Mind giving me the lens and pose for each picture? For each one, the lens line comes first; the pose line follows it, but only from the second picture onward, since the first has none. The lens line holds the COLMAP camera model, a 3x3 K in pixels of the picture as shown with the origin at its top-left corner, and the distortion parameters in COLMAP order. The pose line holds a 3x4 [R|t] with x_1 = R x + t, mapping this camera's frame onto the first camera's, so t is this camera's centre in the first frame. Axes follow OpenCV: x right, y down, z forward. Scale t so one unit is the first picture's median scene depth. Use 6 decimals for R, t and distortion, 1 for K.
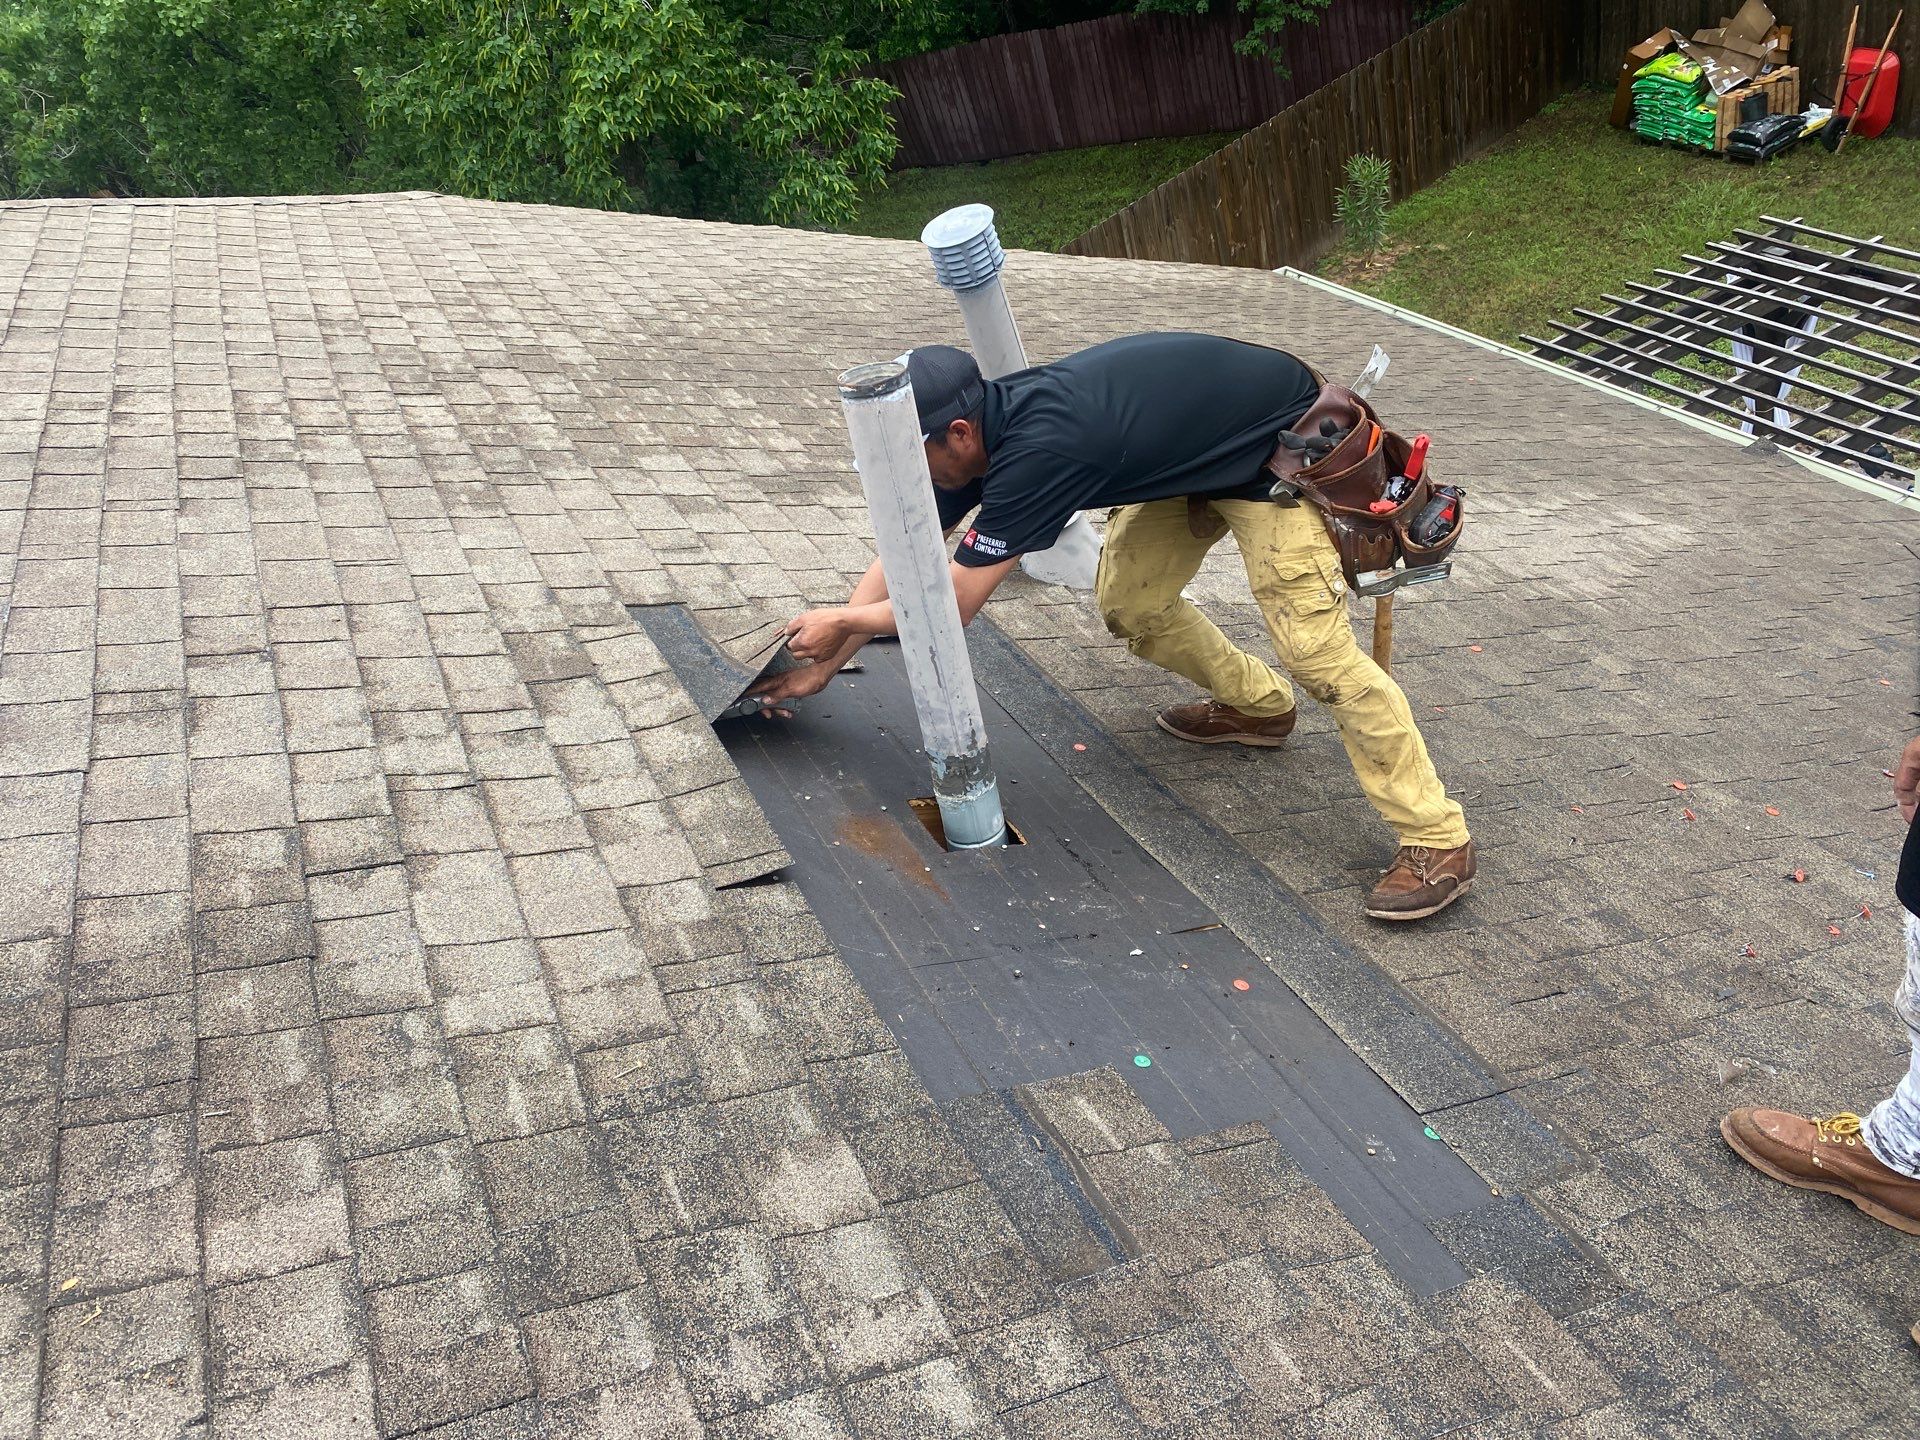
lens RADIAL K [[1474.8, 0, 946.3], [0, 1474.8, 736.9], [0, 0, 1]] dist [0.019970, -0.019741]
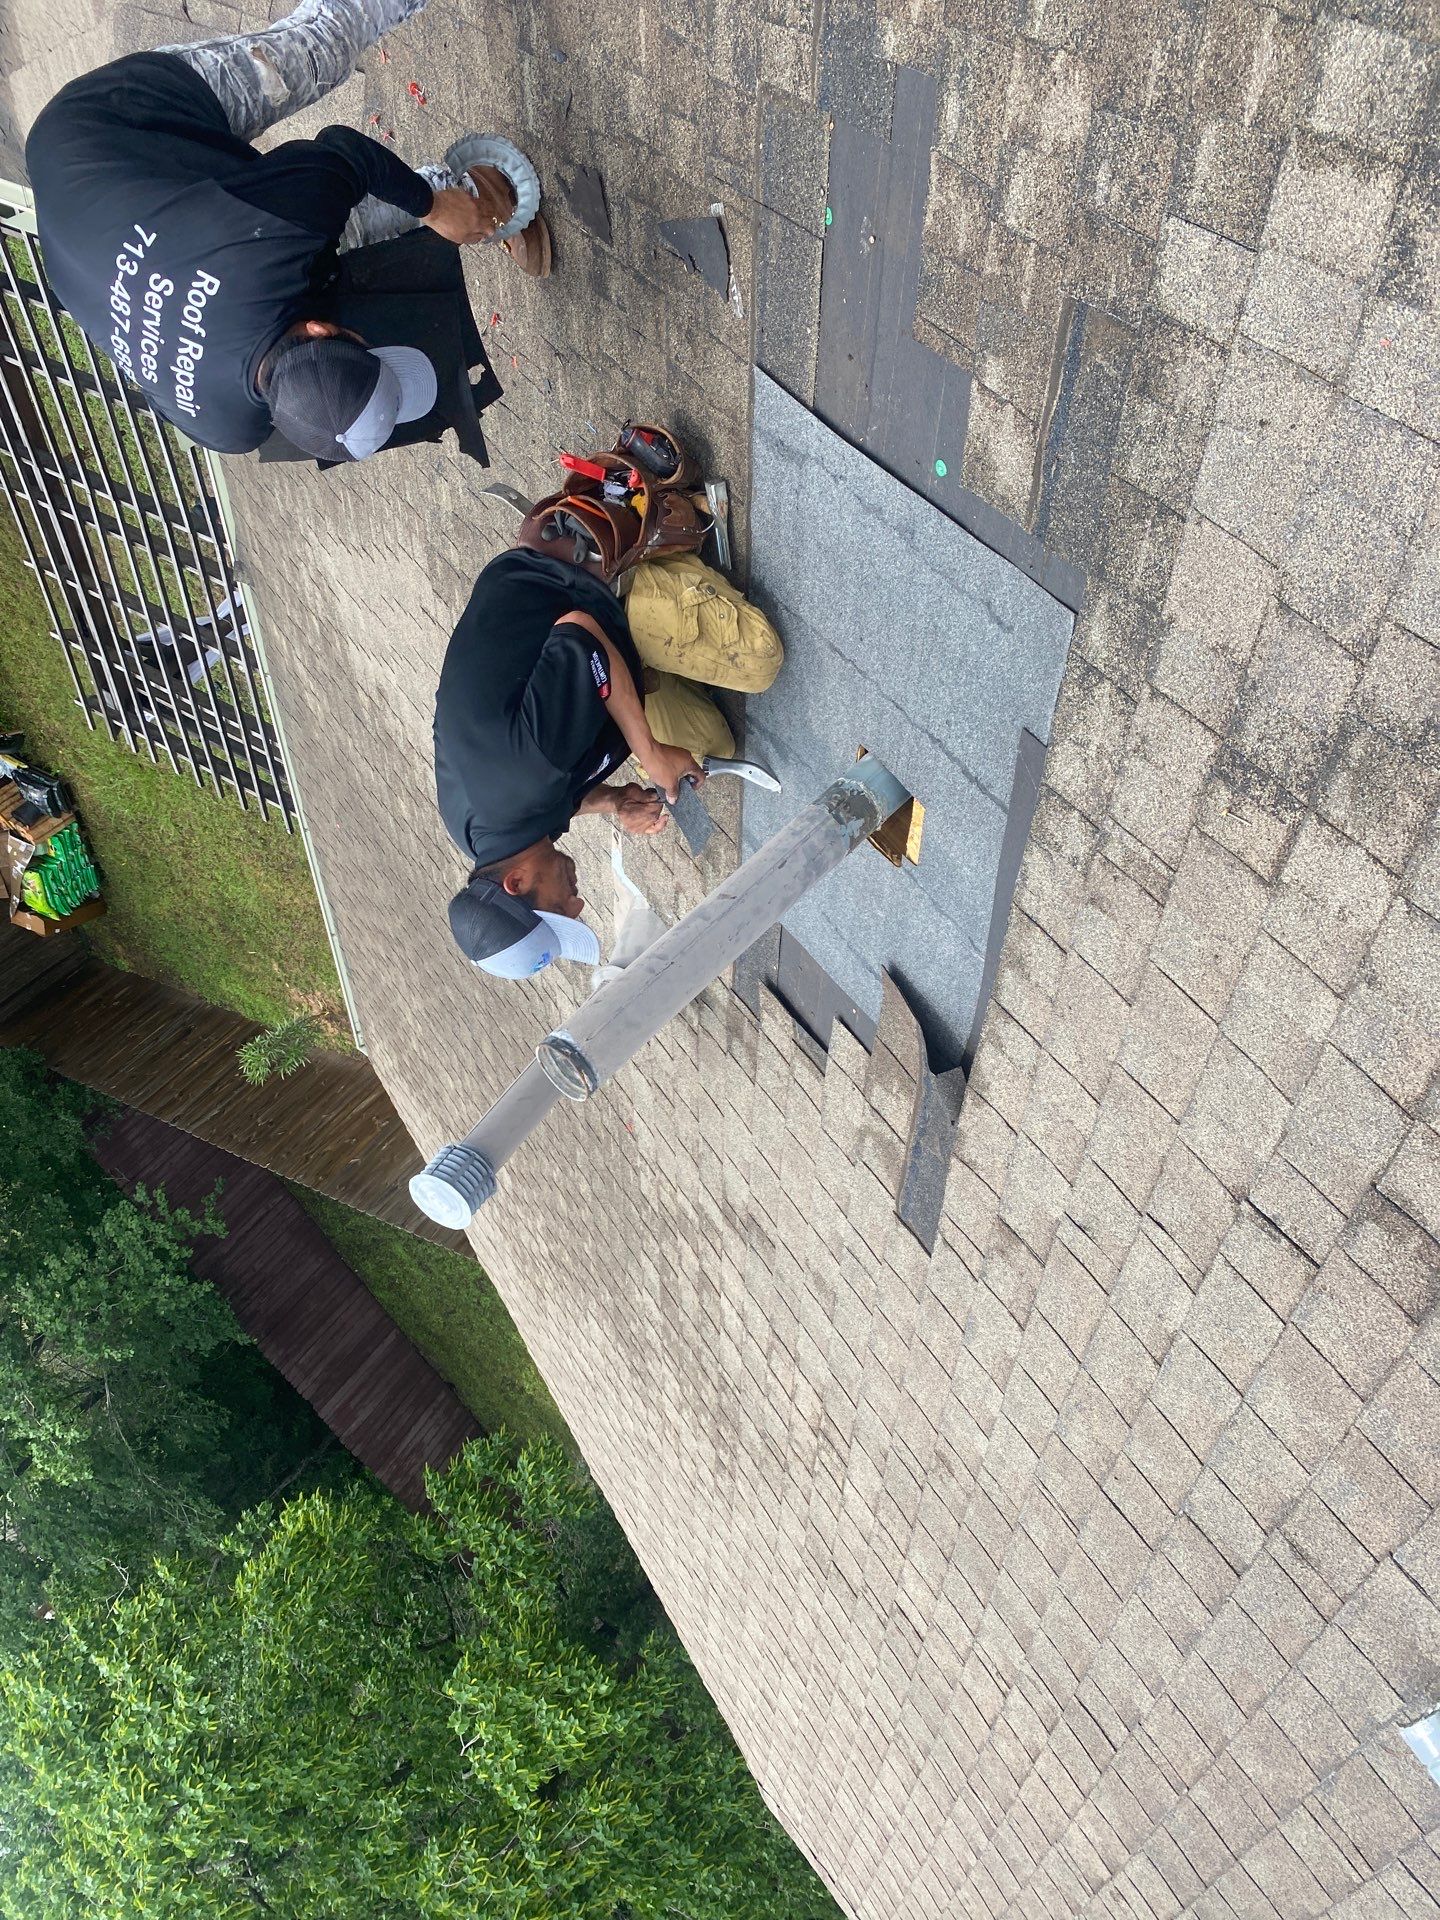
lens RADIAL K [[1474.8, 0, 721.8], [0, 1474.8, 973.8], [0, 0, 1]] dist [0.019970, -0.019741]
pose [[-0.575152, -0.801538, 0.163513, -0.186425], [0.804340, -0.590540, -0.065572, -0.033176], [0.149120, 0.093806, 0.984360, 0.004410]]
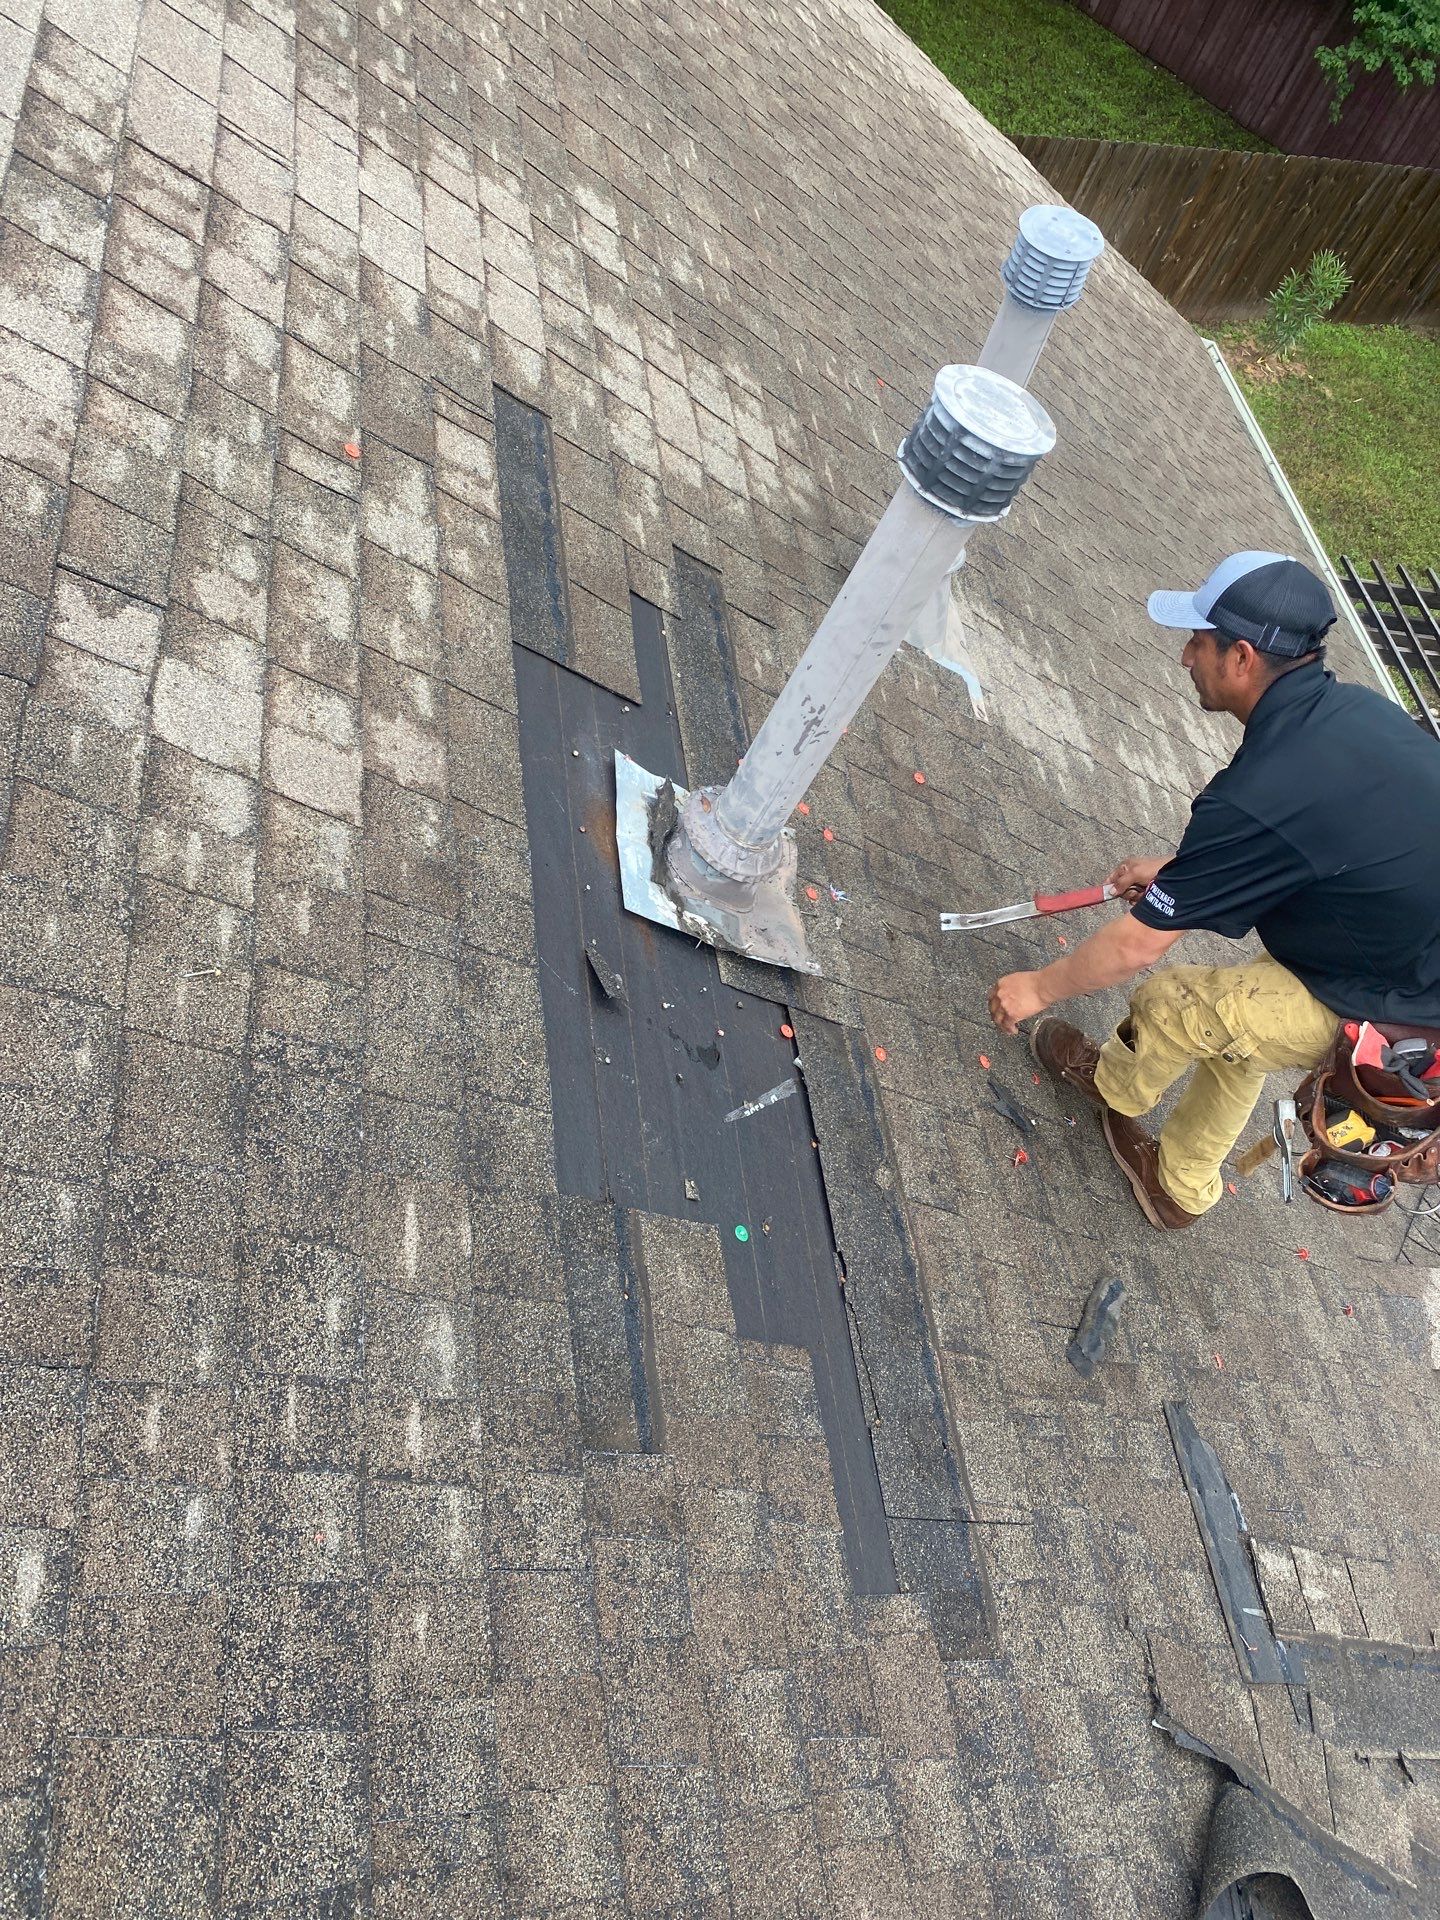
lens RADIAL K [[1474.8, 0, 710.5], [0, 1474.8, 942.5], [0, 0, 1]] dist [0.019970, -0.019741]
pose [[0.811419, 0.533490, 0.238720, -0.186417], [-0.579136, 0.788927, 0.205415, -0.104513], [-0.078746, -0.304929, 0.949114, 0.097138]]
